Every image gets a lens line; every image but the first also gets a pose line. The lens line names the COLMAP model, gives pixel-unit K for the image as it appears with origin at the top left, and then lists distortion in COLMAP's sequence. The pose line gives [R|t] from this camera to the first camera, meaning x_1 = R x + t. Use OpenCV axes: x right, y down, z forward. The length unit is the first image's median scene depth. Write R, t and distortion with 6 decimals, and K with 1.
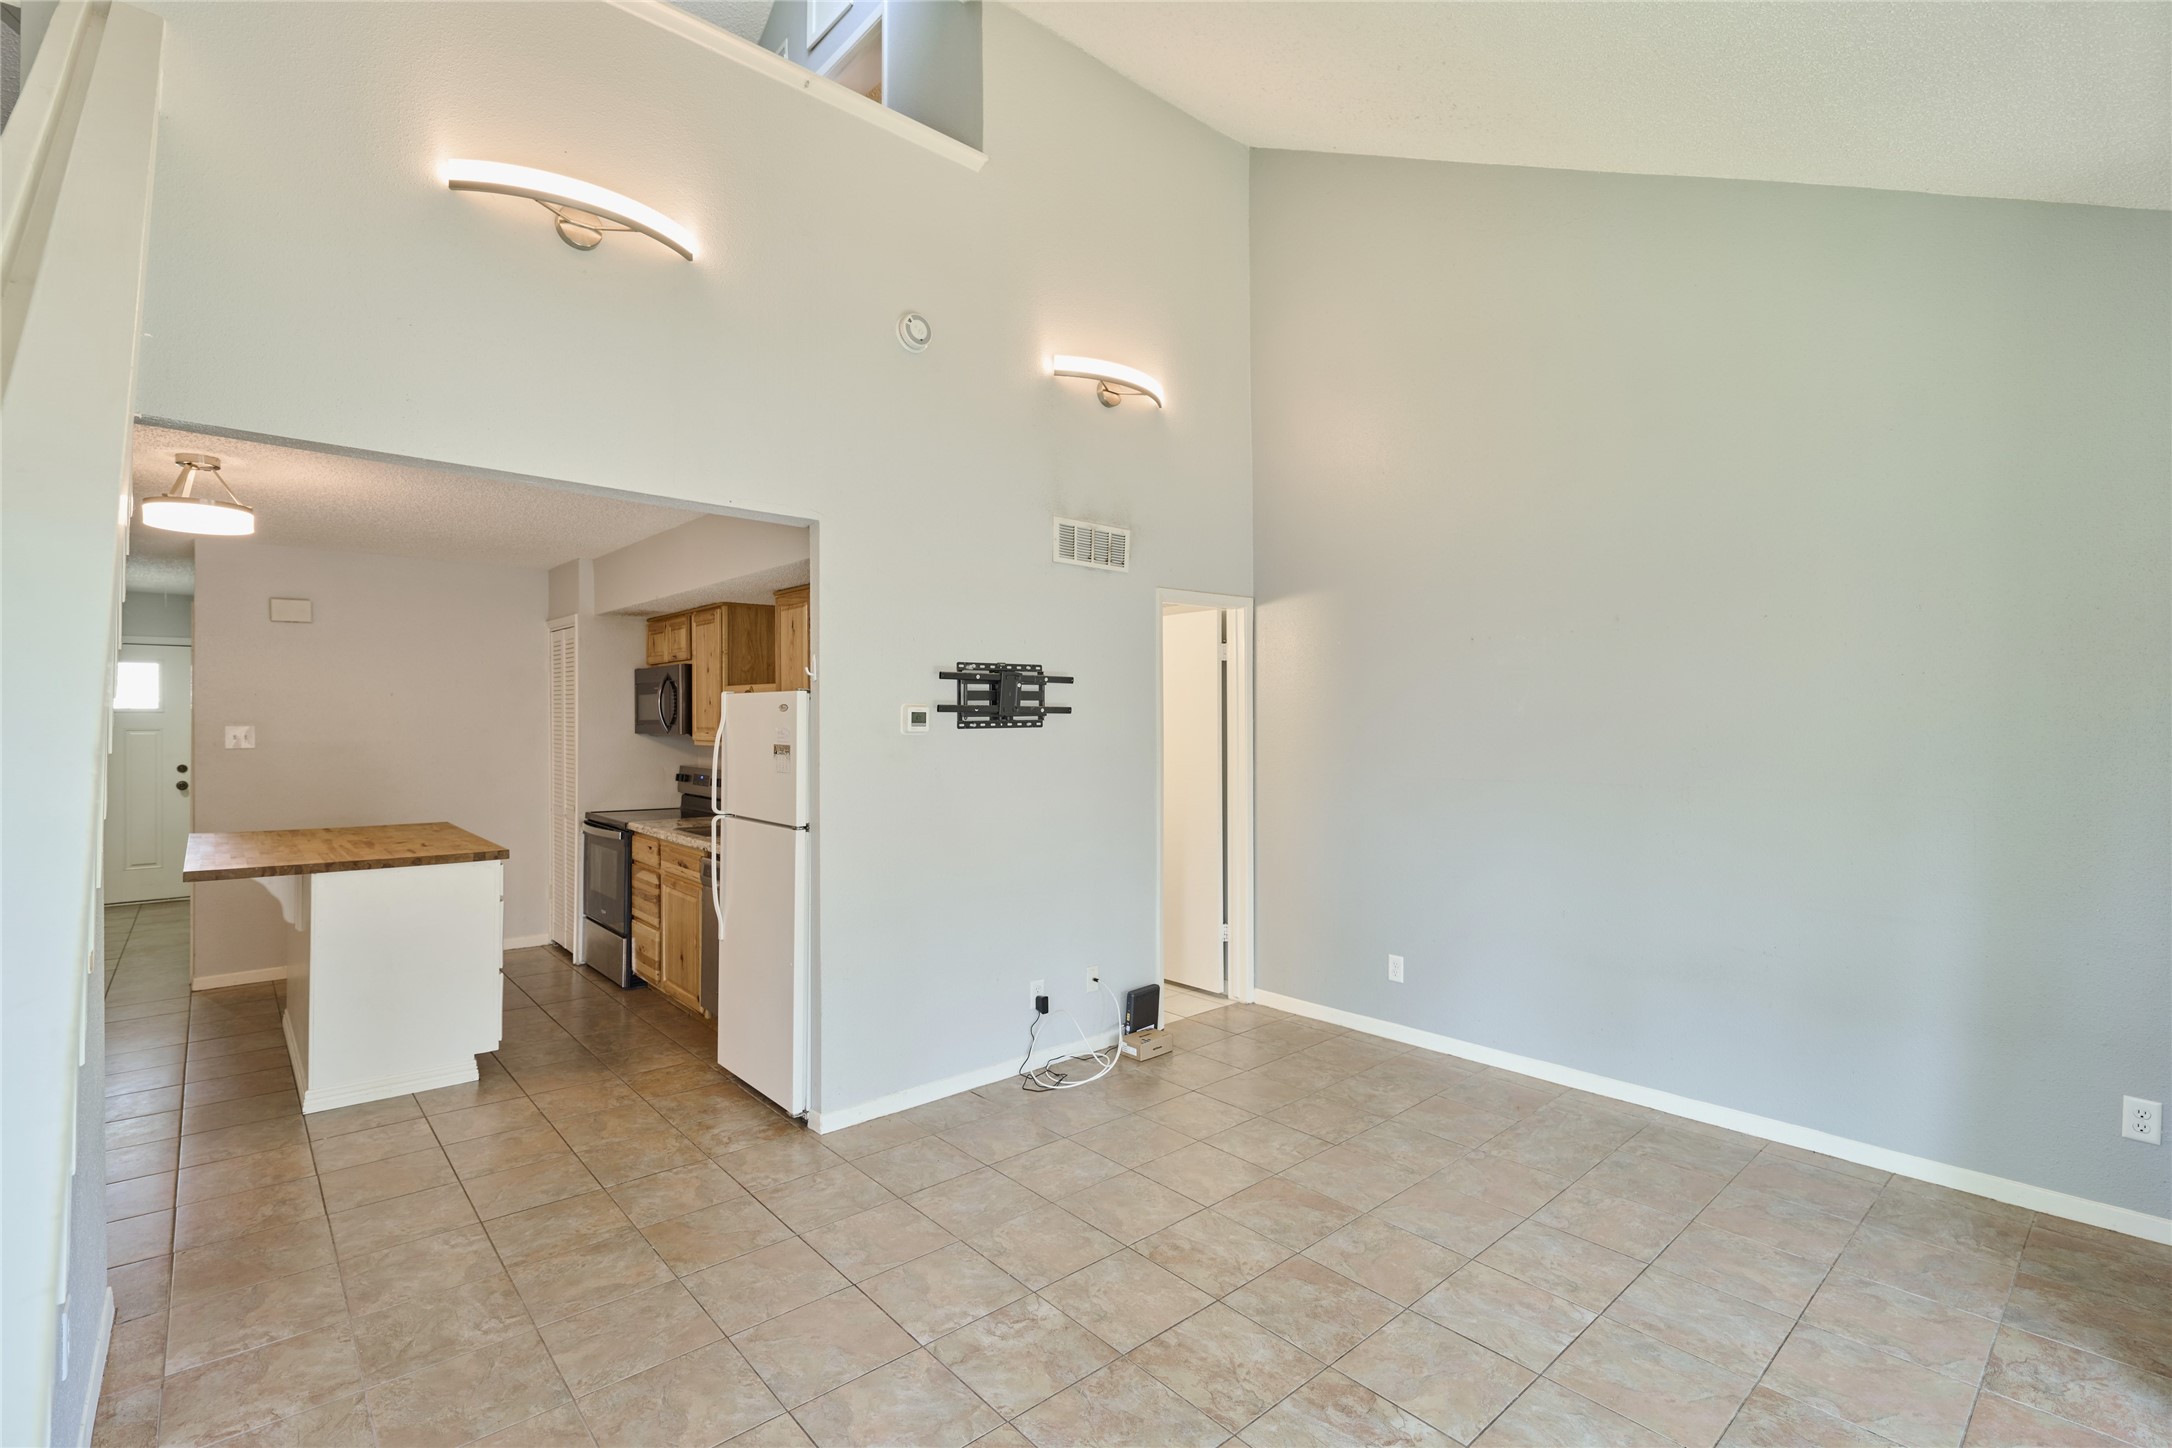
lens RADIAL K [[980.1, 0, 1092.3], [0, 980.1, 722.7], [0, 0, 1]] dist [0.000043, -0.000327]
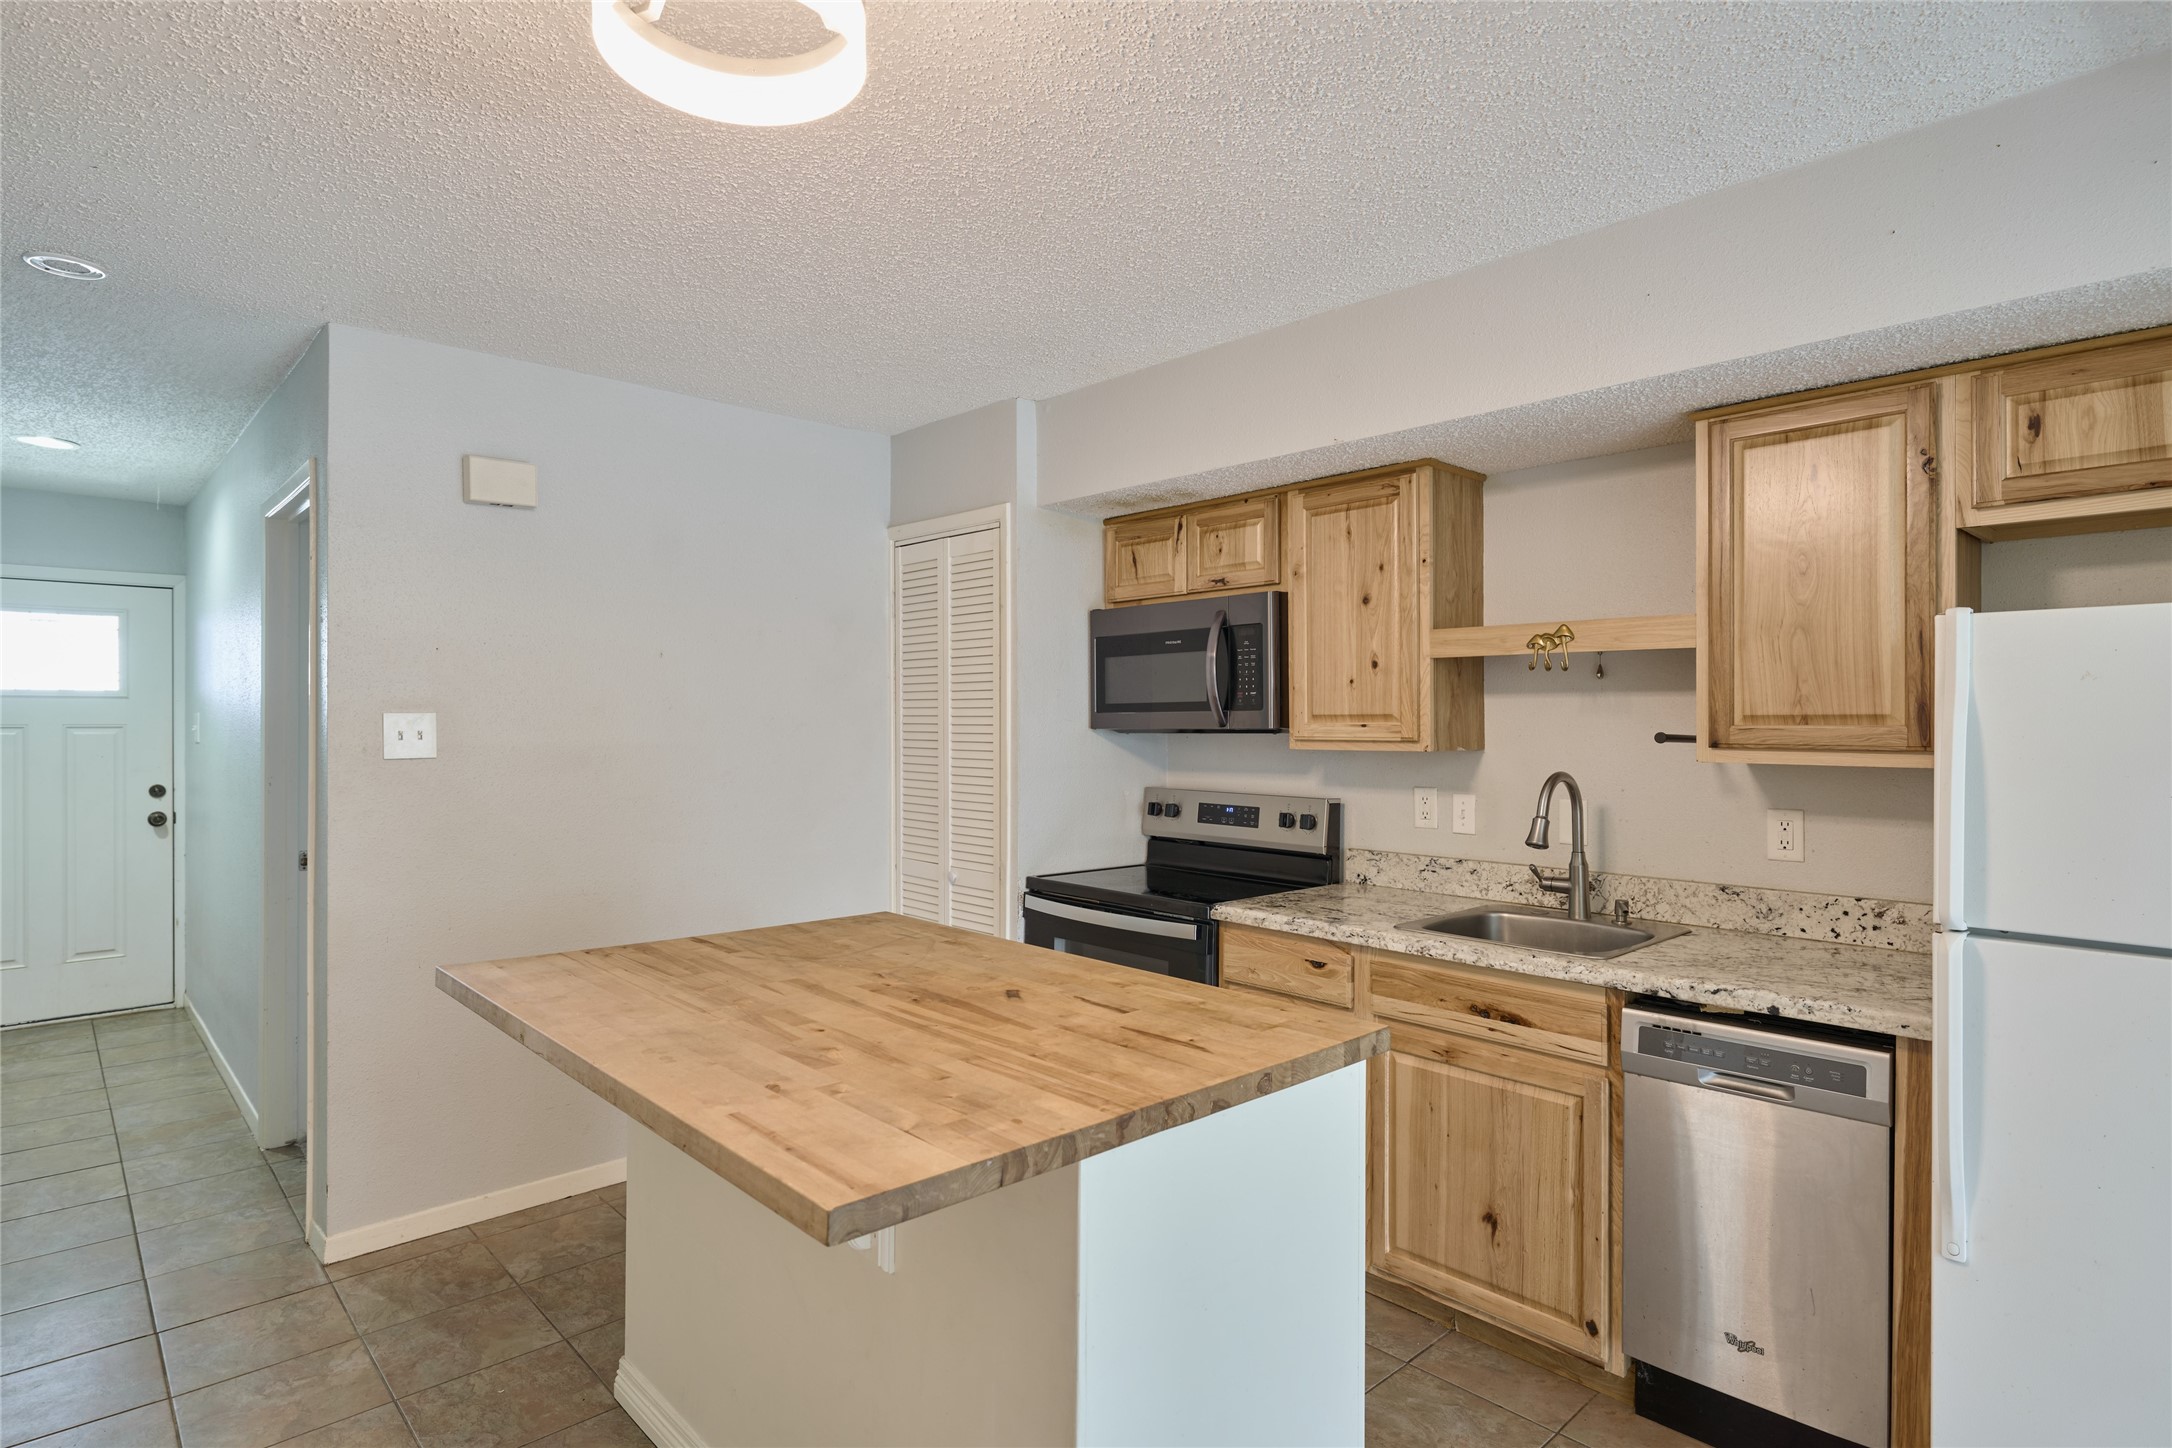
lens RADIAL K [[1124.3, 0, 1089.5], [0, 1124.3, 724.0], [0, 0, 1]] dist [0.004760, -0.002870]
pose [[0.999689, -0.001460, 0.024903, -0.781212], [0.001471, 0.999999, -0.000434, 0.014093], [-0.024902, 0.000470, 0.999690, 0.615245]]
